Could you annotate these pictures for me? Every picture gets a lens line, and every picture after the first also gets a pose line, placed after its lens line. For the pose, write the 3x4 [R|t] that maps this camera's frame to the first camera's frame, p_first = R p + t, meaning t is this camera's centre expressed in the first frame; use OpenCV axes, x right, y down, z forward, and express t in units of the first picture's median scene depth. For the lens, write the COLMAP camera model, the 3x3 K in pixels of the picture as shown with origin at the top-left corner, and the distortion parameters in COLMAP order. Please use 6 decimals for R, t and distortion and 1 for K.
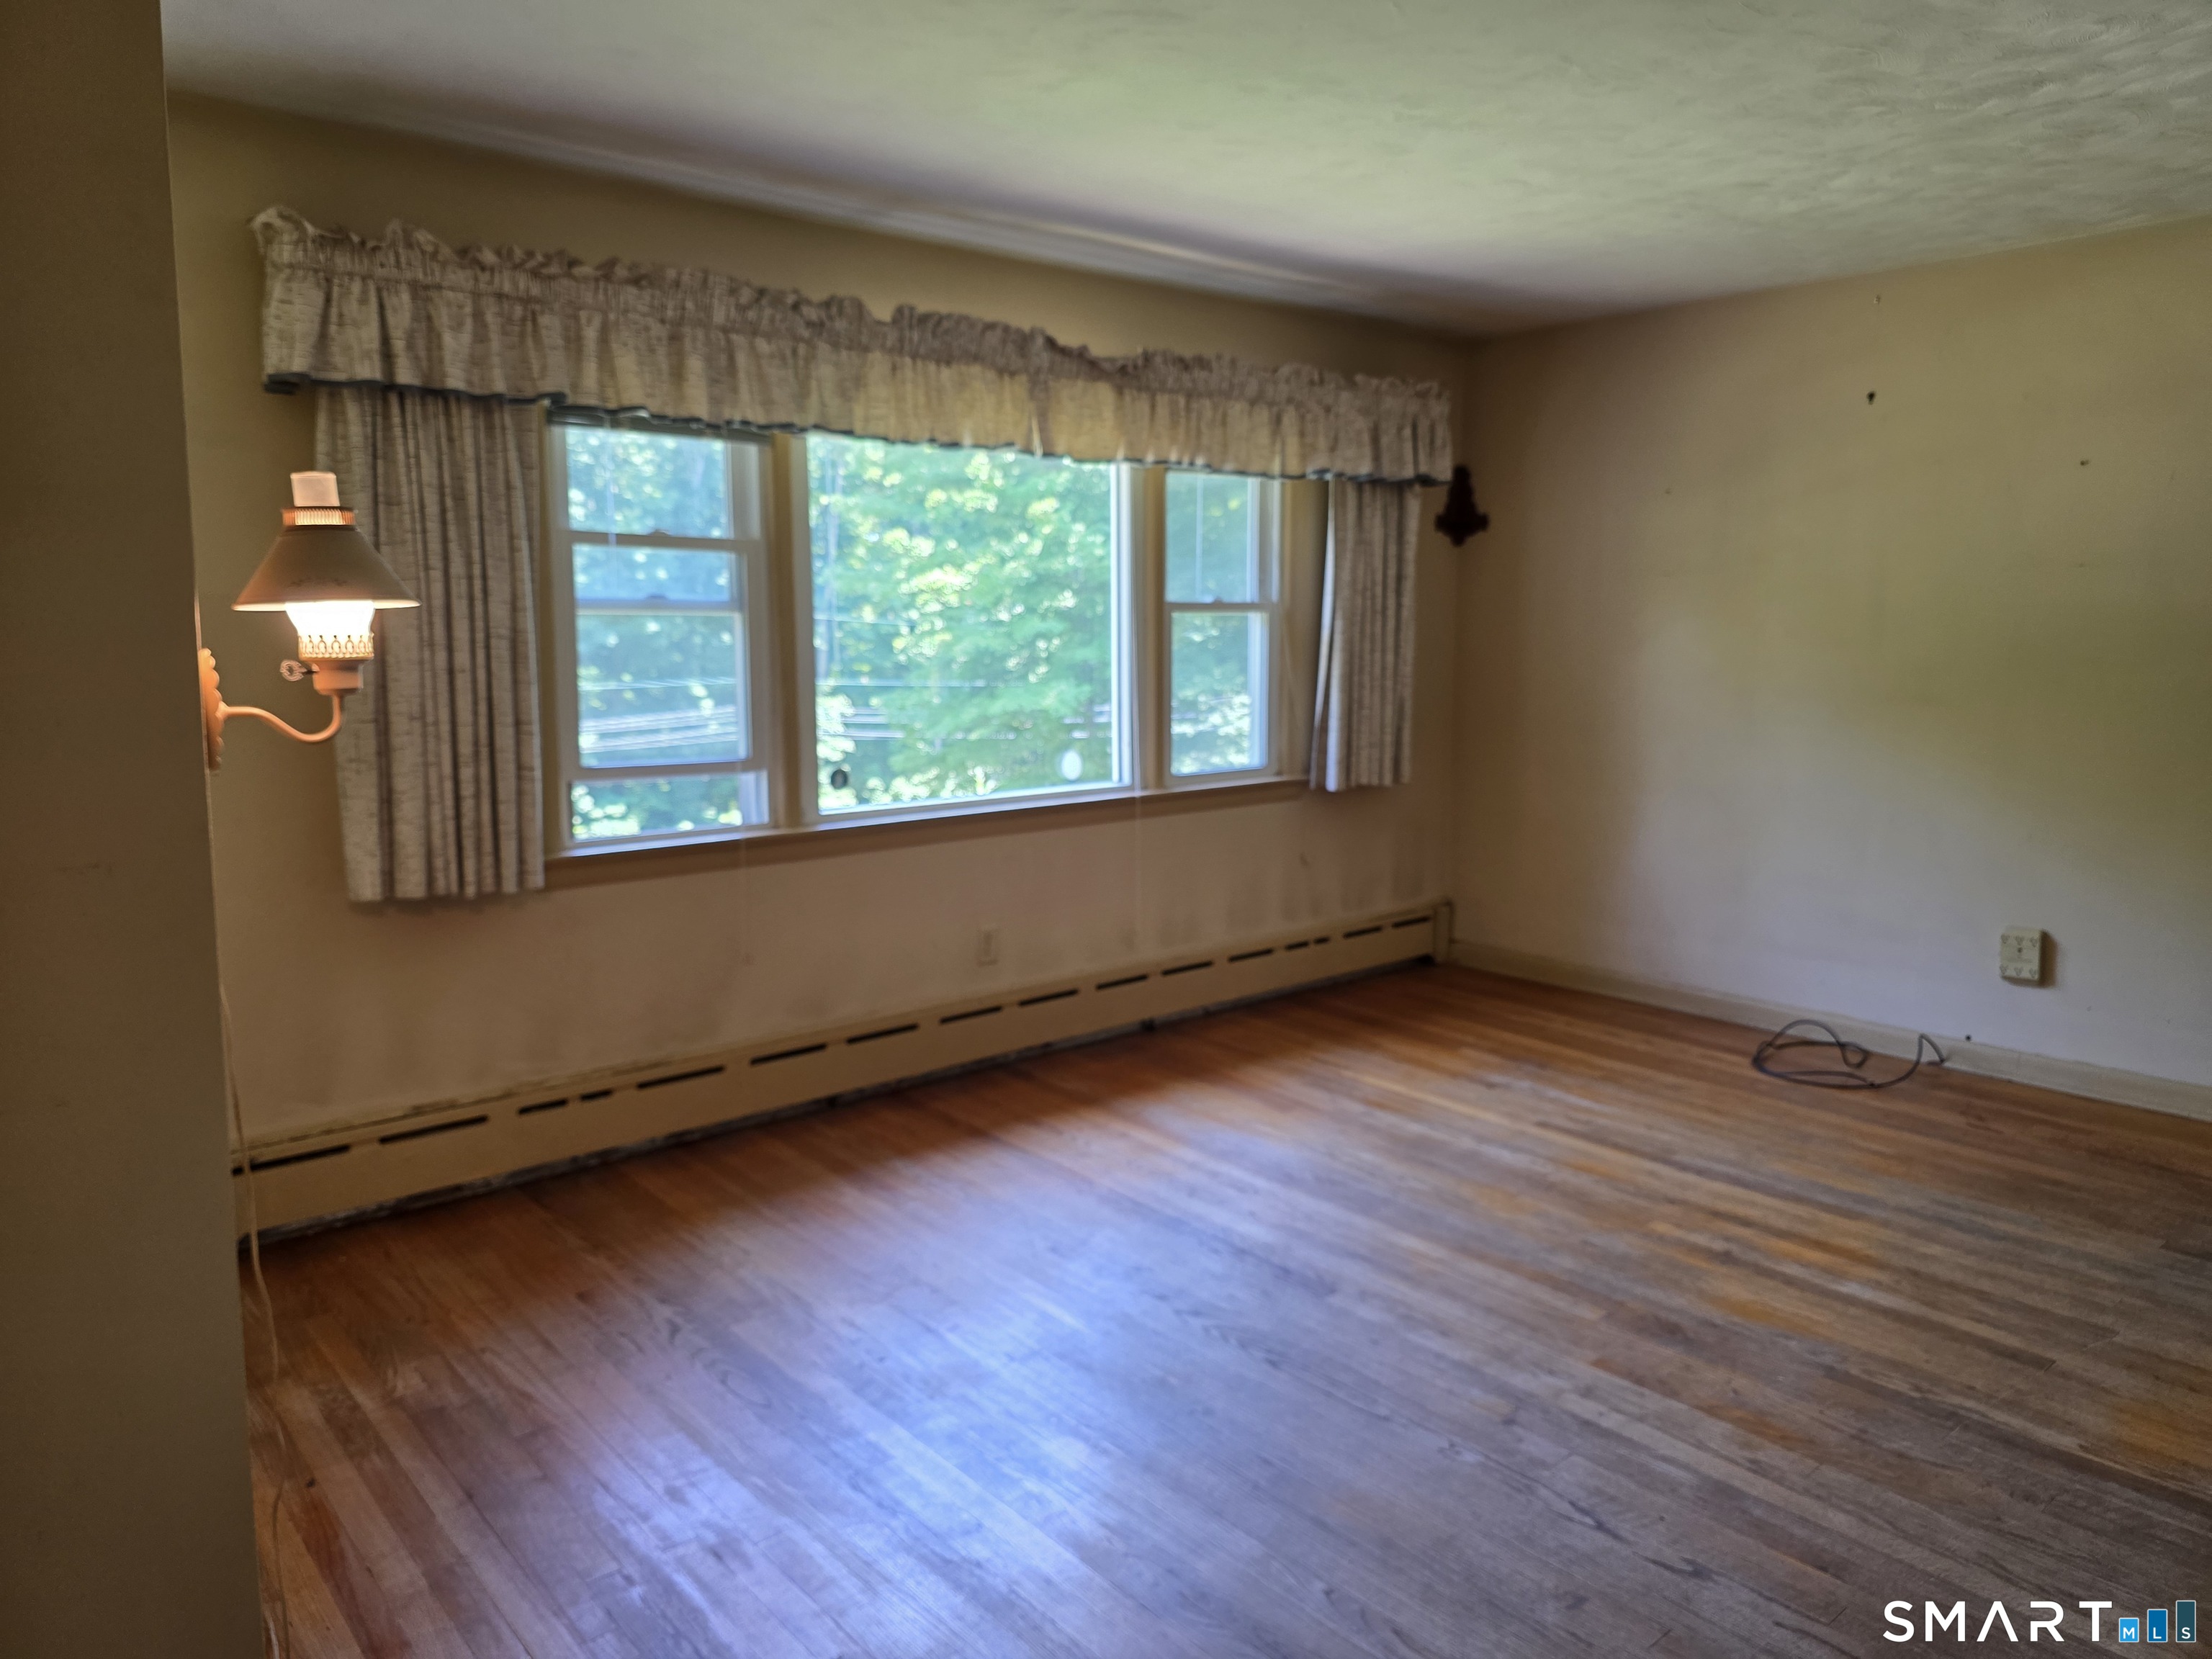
lens RADIAL K [[1484.3, 0, 1091.6], [0, 1484.3, 823.6], [0, 0, 1]] dist [0.081301, -0.125340]
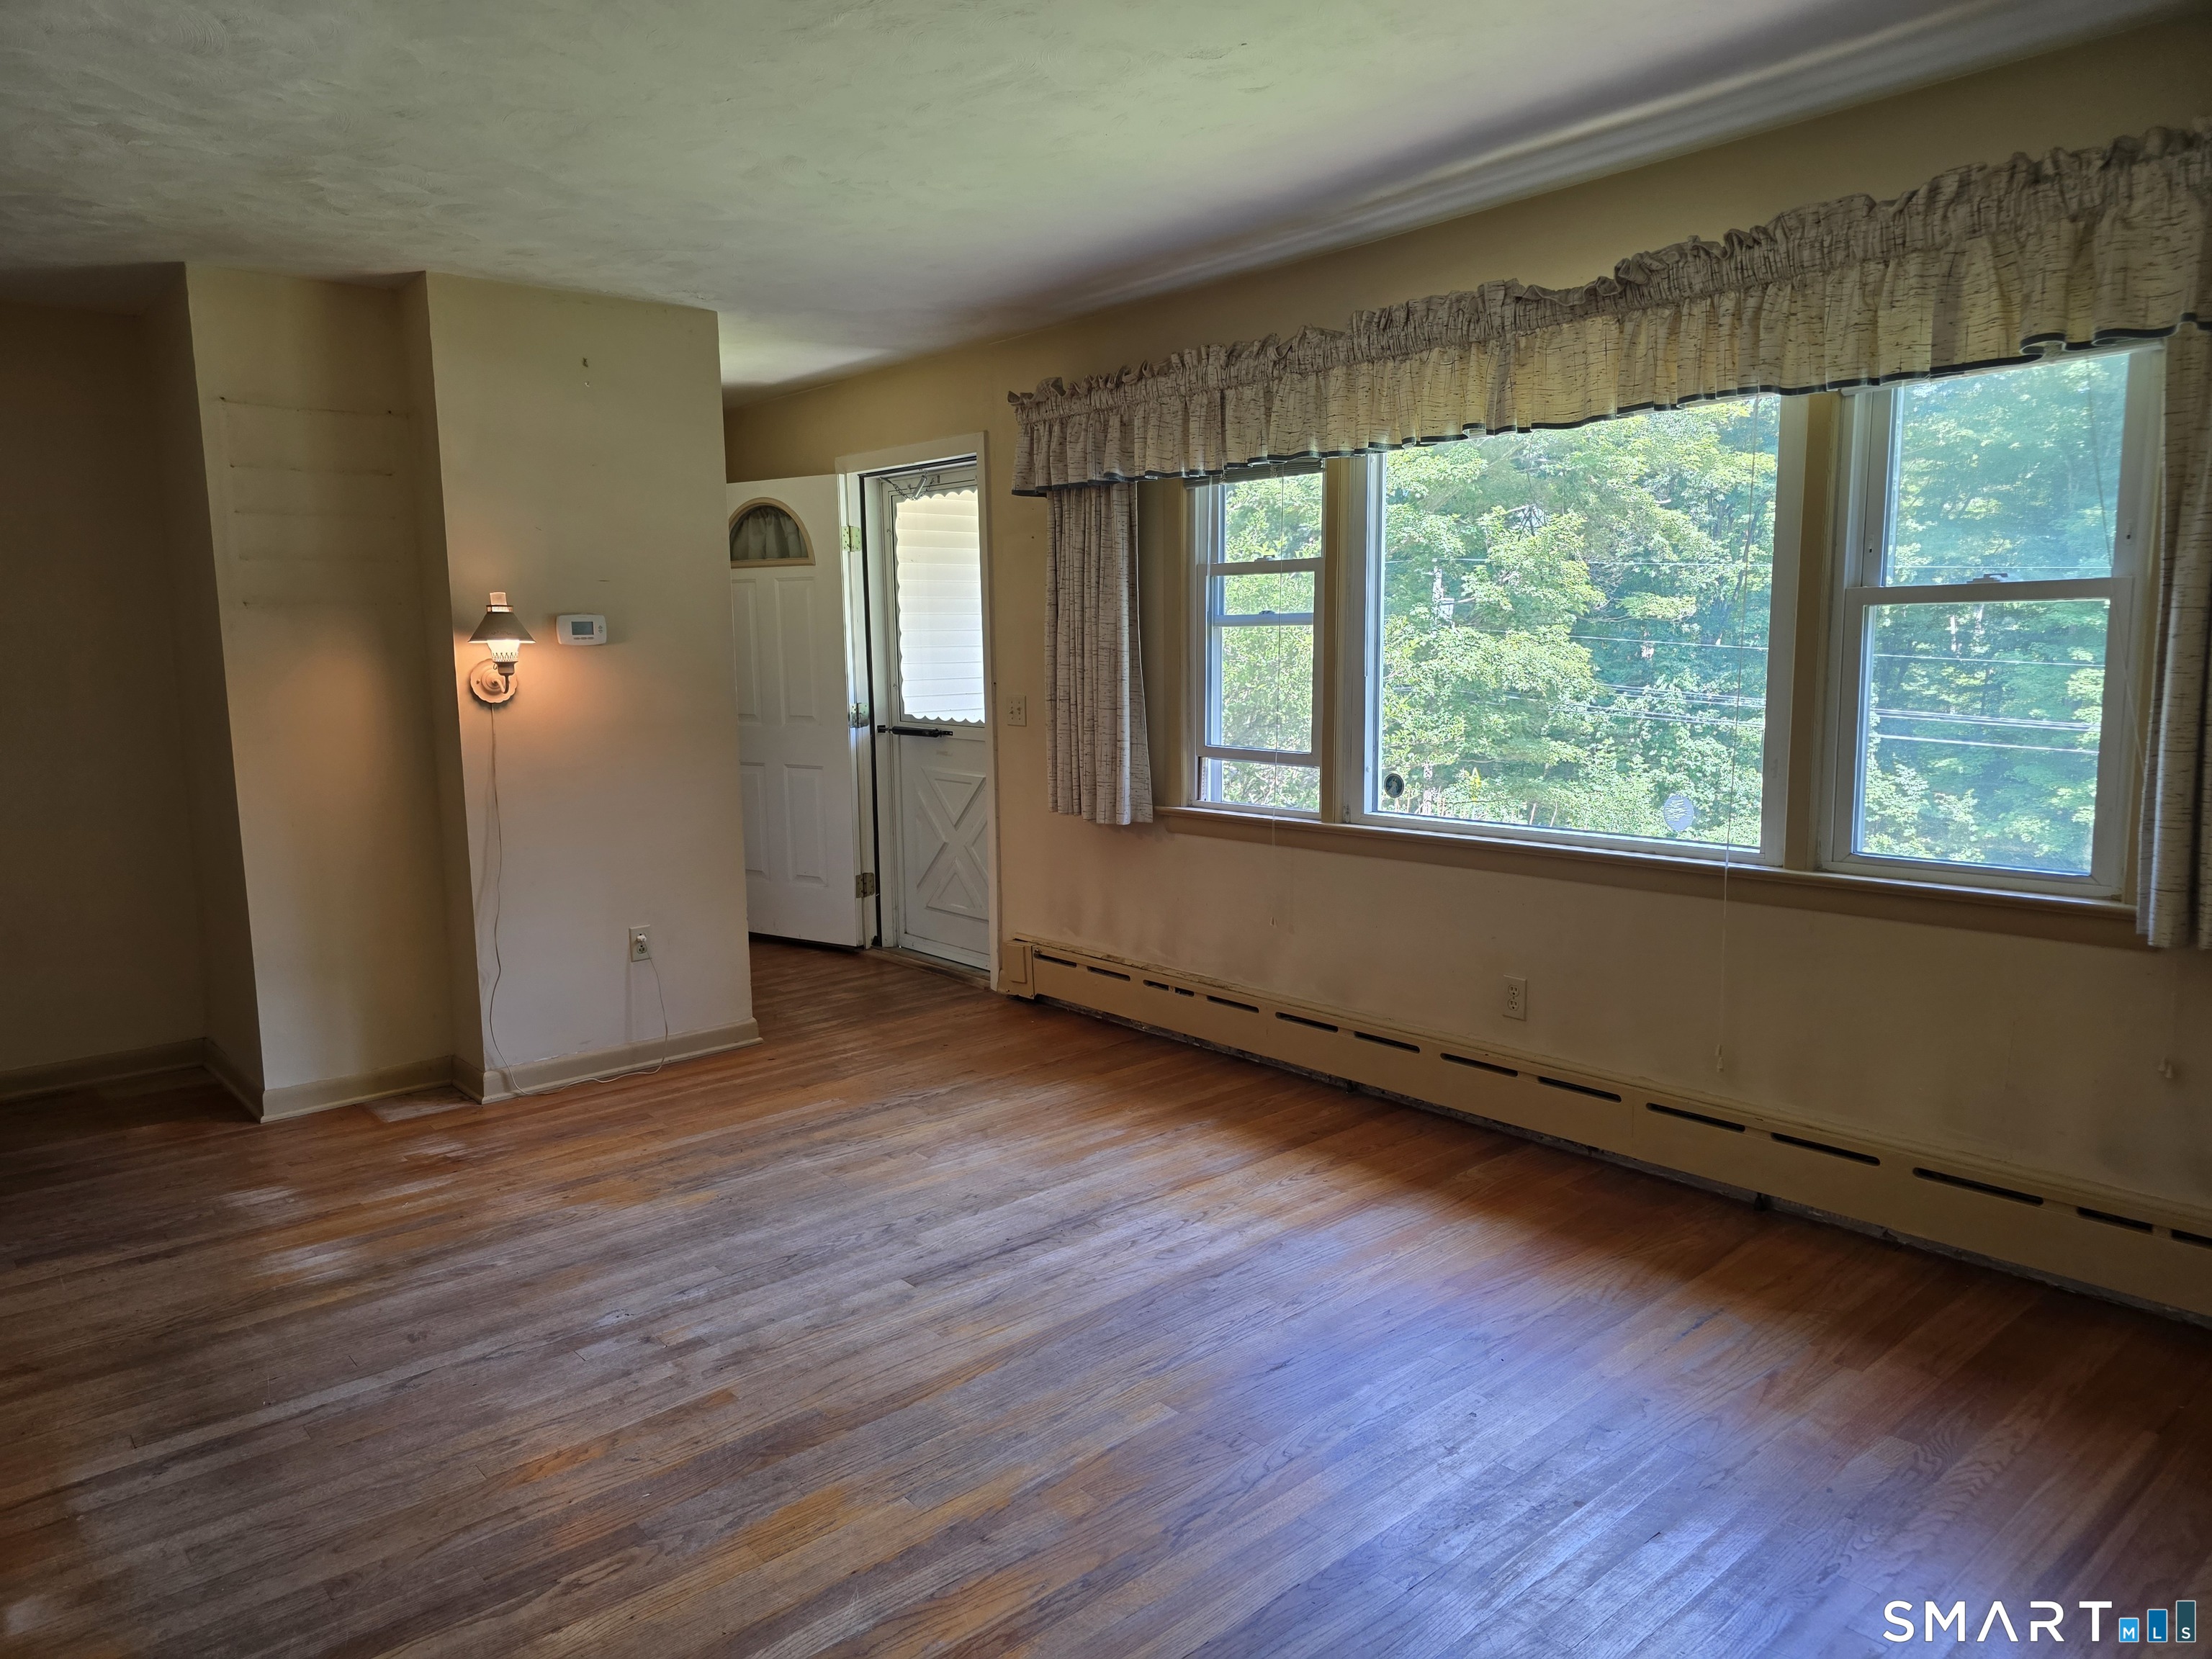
lens RADIAL K [[1484.3, 0, 1091.6], [0, 1484.3, 823.6], [0, 0, 1]] dist [0.081301, -0.125340]
pose [[0.002618, 0.130699, -0.991419, 0.934806], [-0.111314, 0.985299, 0.129598, -0.123609], [0.993782, 0.110019, 0.017128, 0.867189]]
